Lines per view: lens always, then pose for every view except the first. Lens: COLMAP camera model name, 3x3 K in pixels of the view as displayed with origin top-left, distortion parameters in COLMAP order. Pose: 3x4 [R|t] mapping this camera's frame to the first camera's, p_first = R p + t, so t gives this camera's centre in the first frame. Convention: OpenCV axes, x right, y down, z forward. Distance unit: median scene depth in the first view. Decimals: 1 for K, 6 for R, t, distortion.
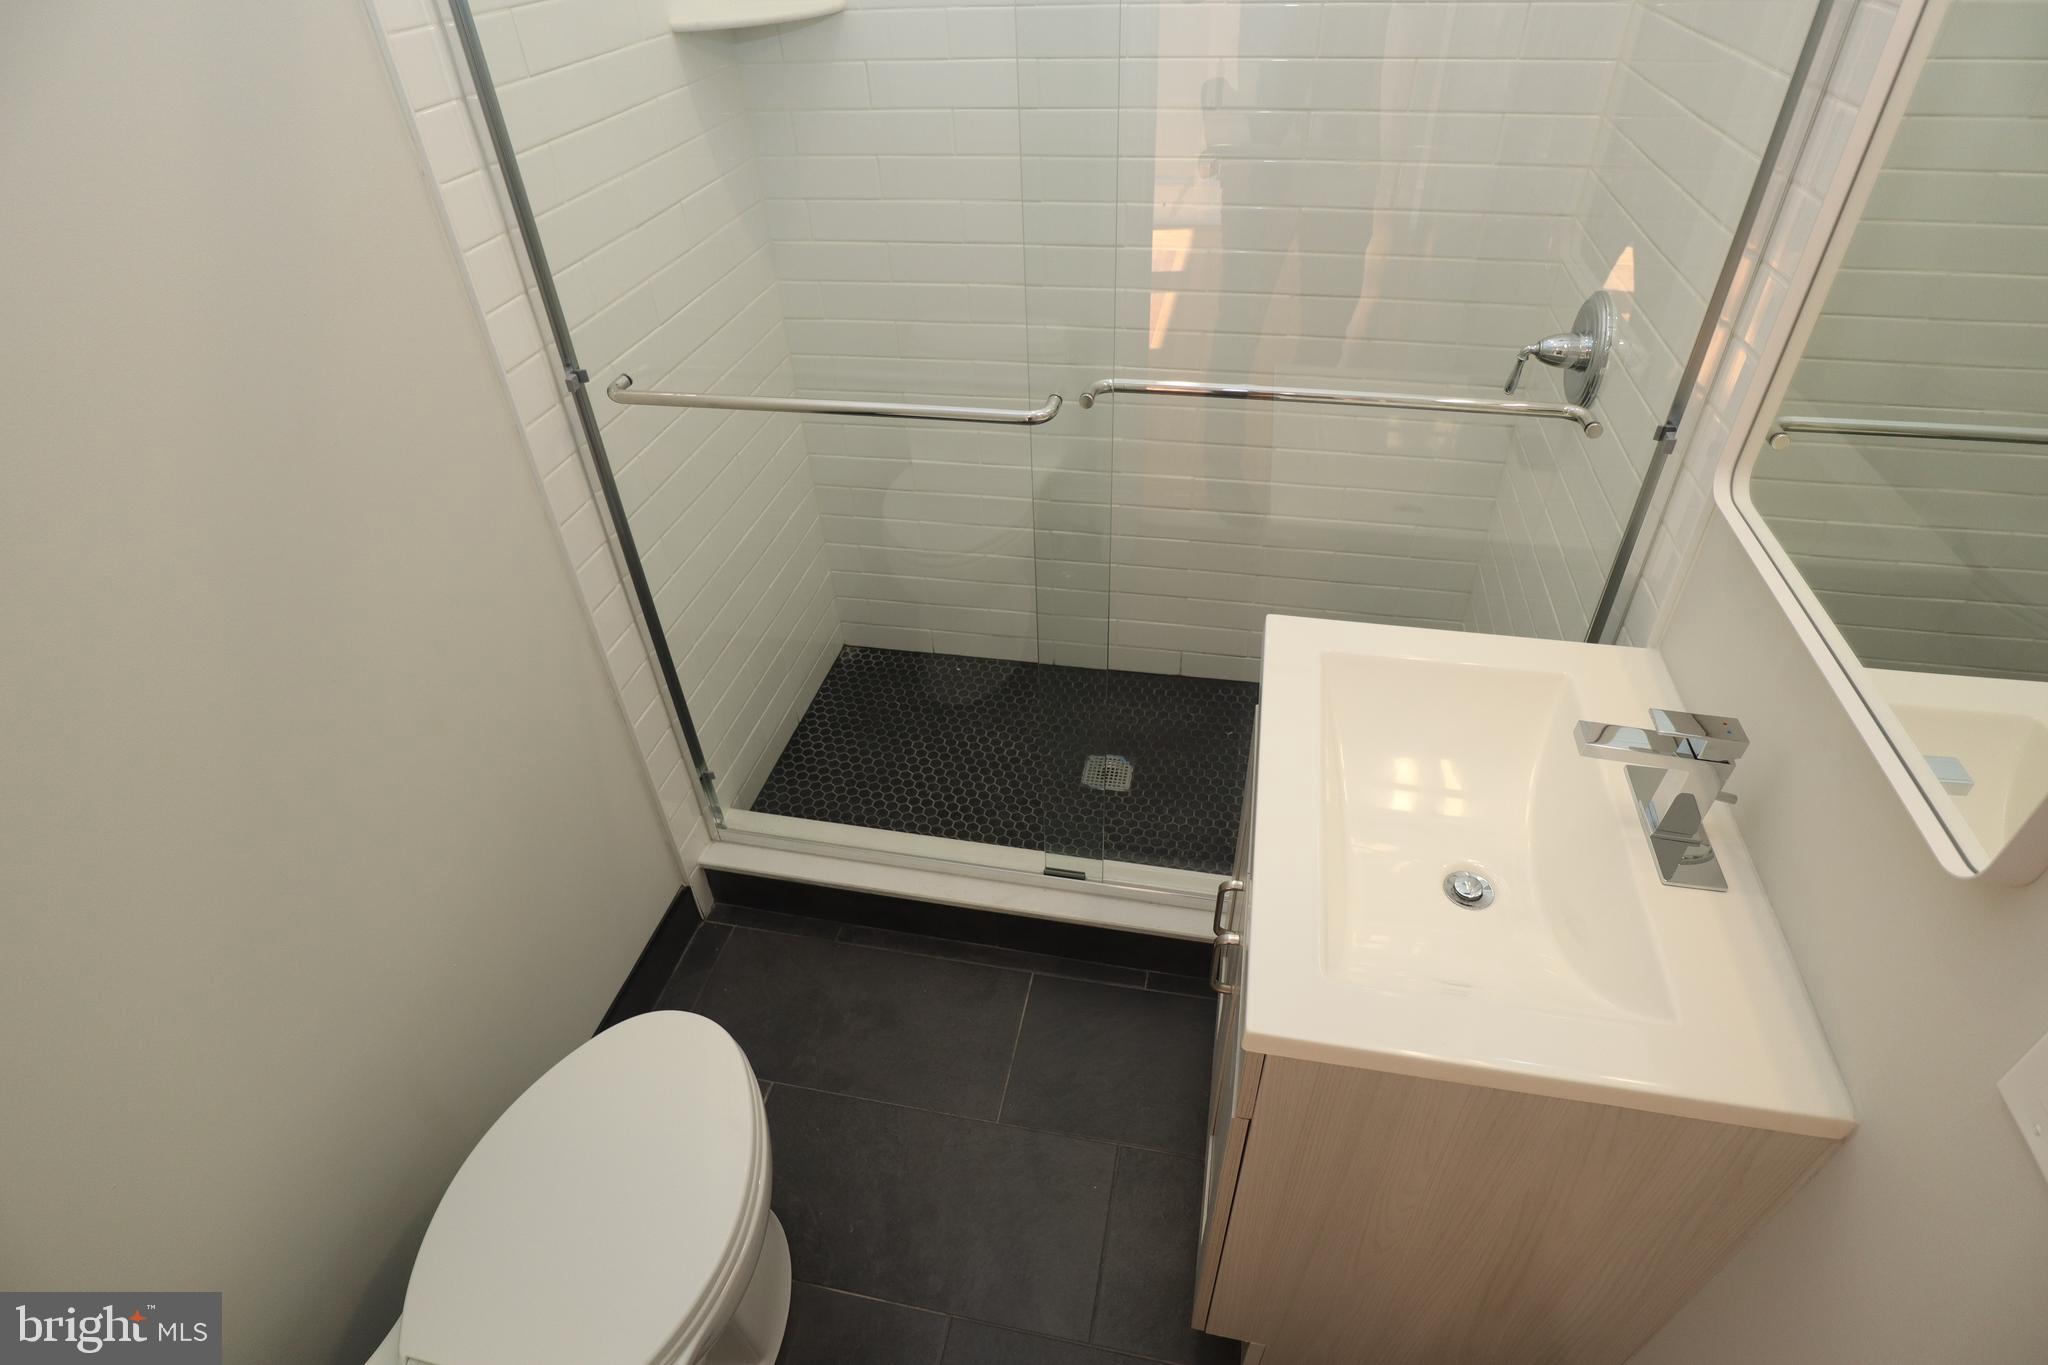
lens RADIAL K [[1032.5, 0, 1035.8], [0, 1032.5, 703.7], [0, 0, 1]] dist [-0.040751, 0.009113]
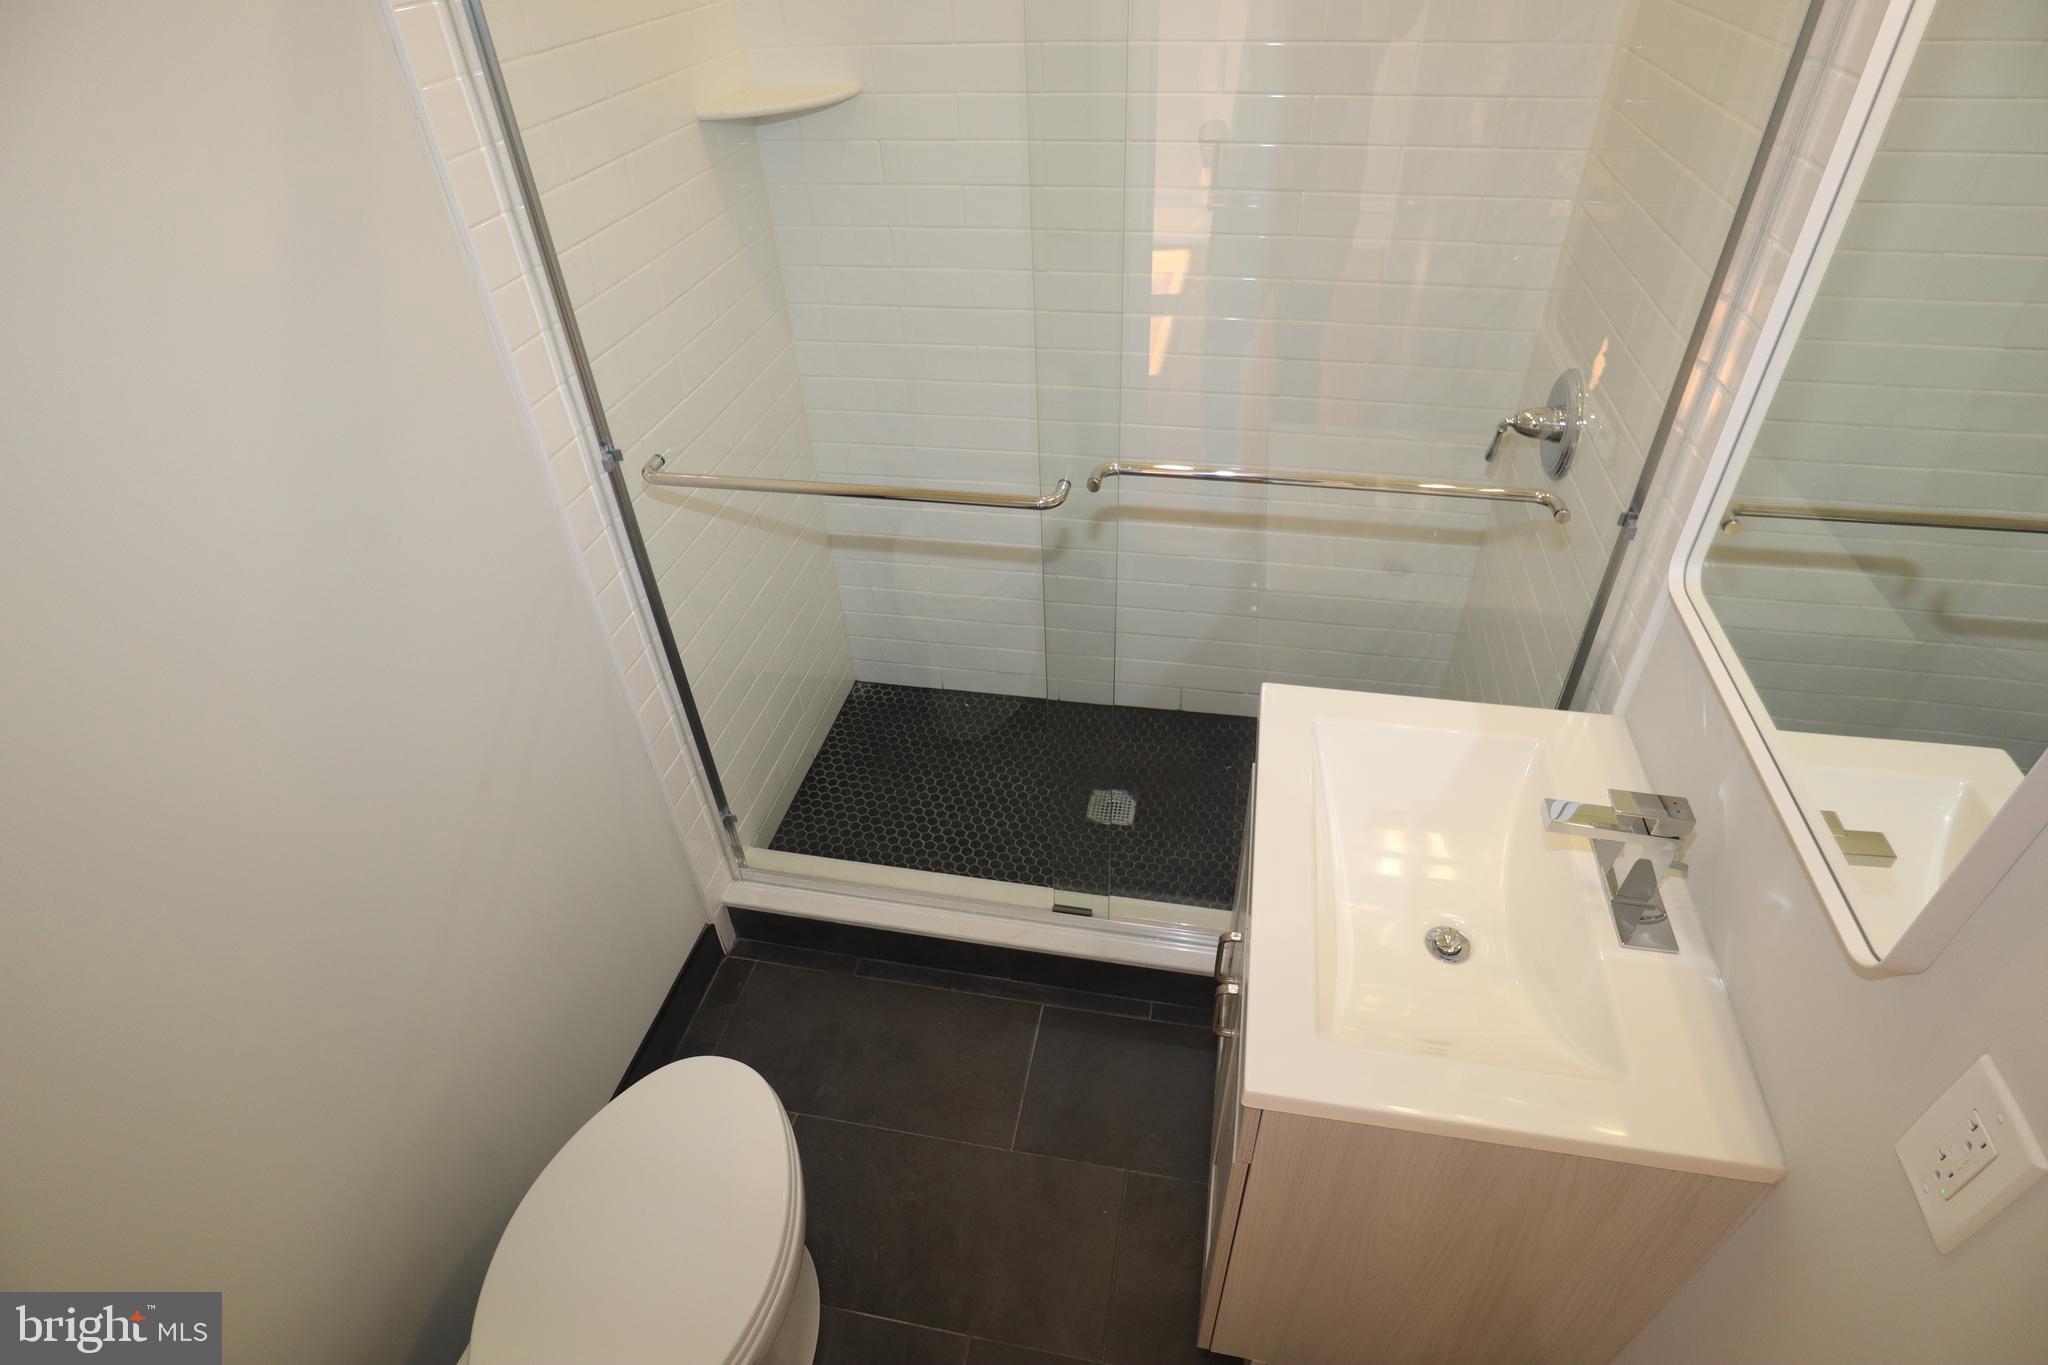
lens RADIAL K [[1032.5, 0, 1045.7], [0, 1032.5, 701.3], [0, 0, 1]] dist [-0.040751, 0.009113]
pose [[0.999927, -0.005998, 0.010526, -0.008649], [0.006022, 0.999979, -0.002277, -0.043666], [-0.010512, 0.002340, 0.999942, -0.047982]]
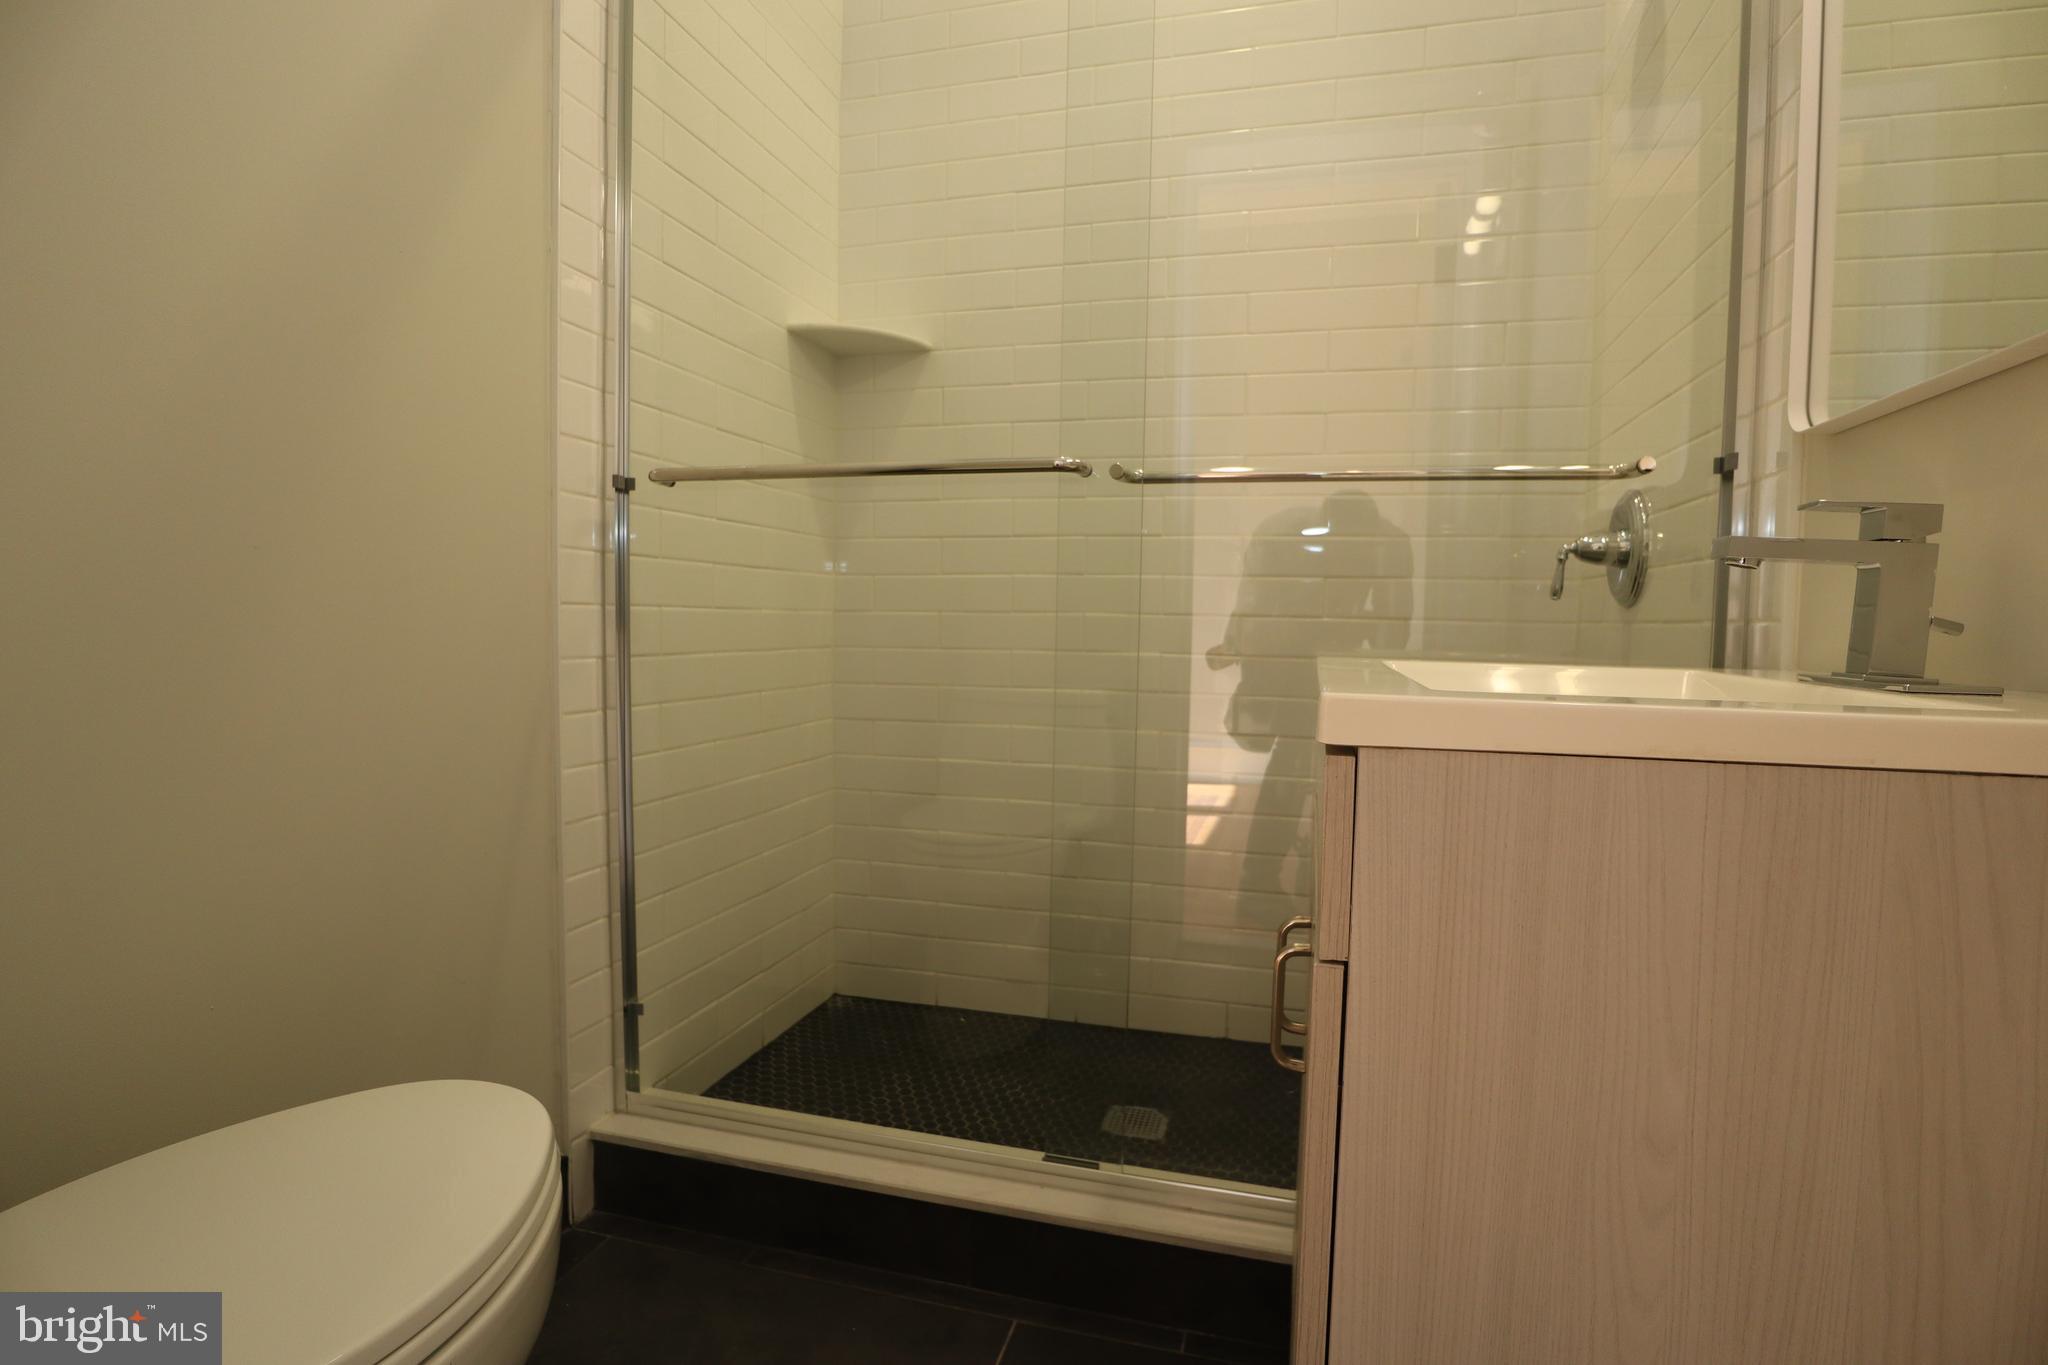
lens RADIAL K [[1032.5, 0, 1036.1], [0, 1032.5, 703.4], [0, 0, 1]] dist [-0.040751, 0.009113]
pose [[0.996783, 0.052547, -0.060515, 0.028528], [-0.077931, 0.811765, -0.578762, 0.304186], [0.018712, 0.581616, 0.813248, 0.208706]]
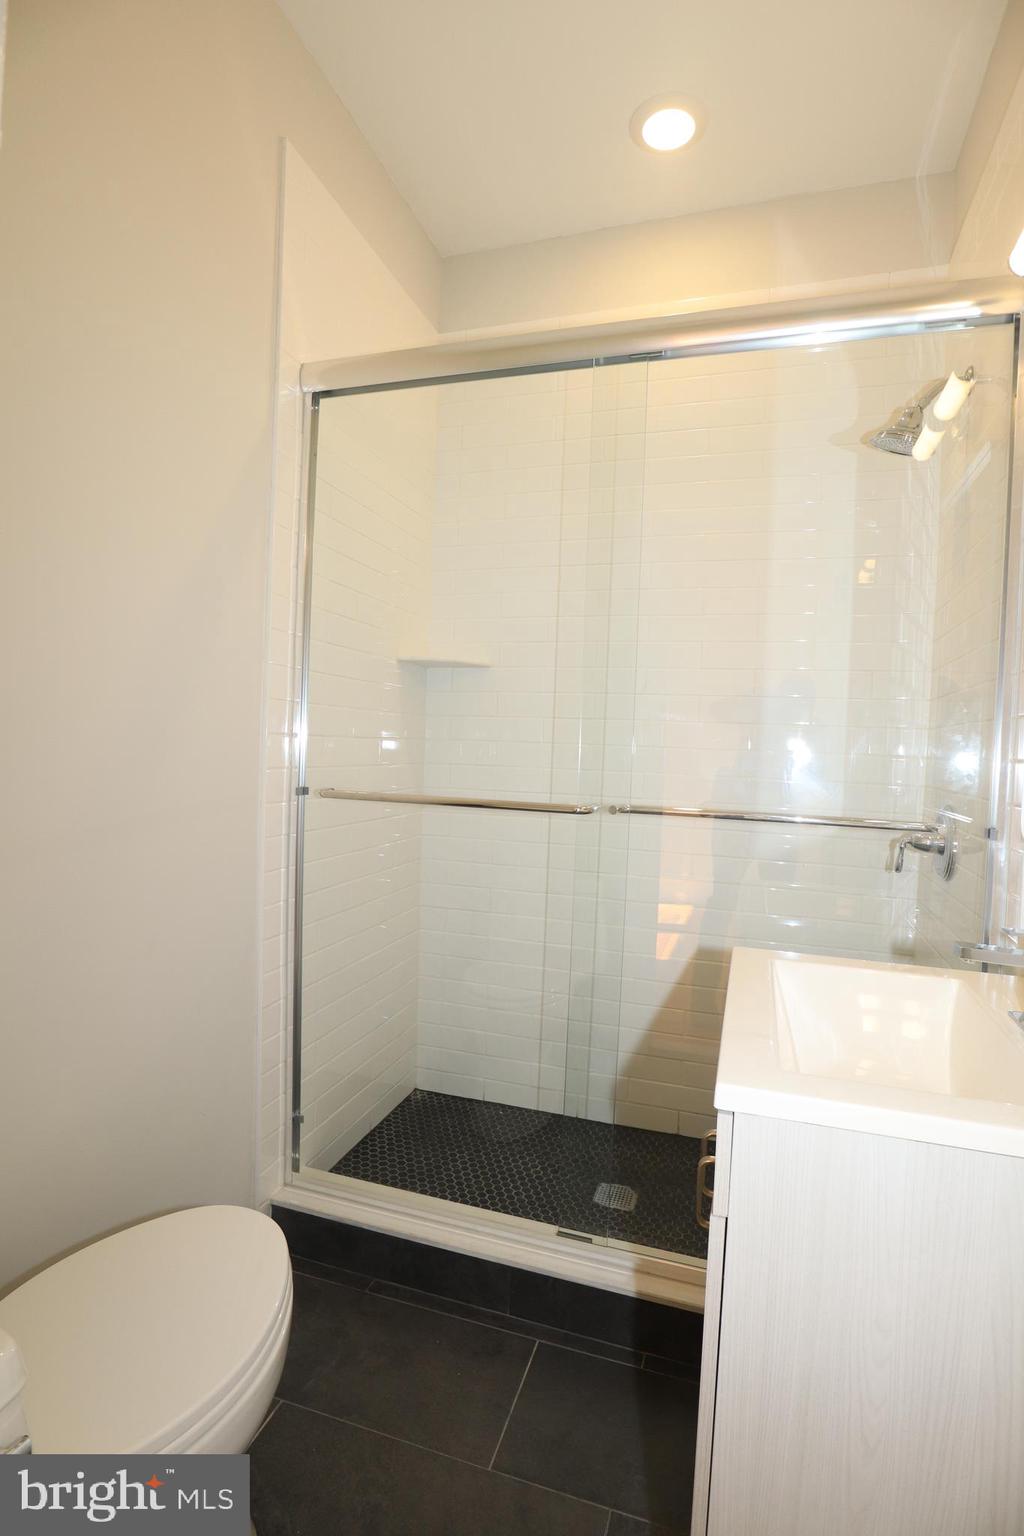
lens RADIAL K [[774.4, 0, 509.4], [0, 774.4, 783.4], [0, 0, 1]] dist [-0.040751, 0.009113]
pose [[0.991322, 0.071560, -0.110269, 0.013008], [-0.123661, 0.792193, -0.597611, 0.266094], [0.044589, 0.606061, 0.794168, 0.007690]]
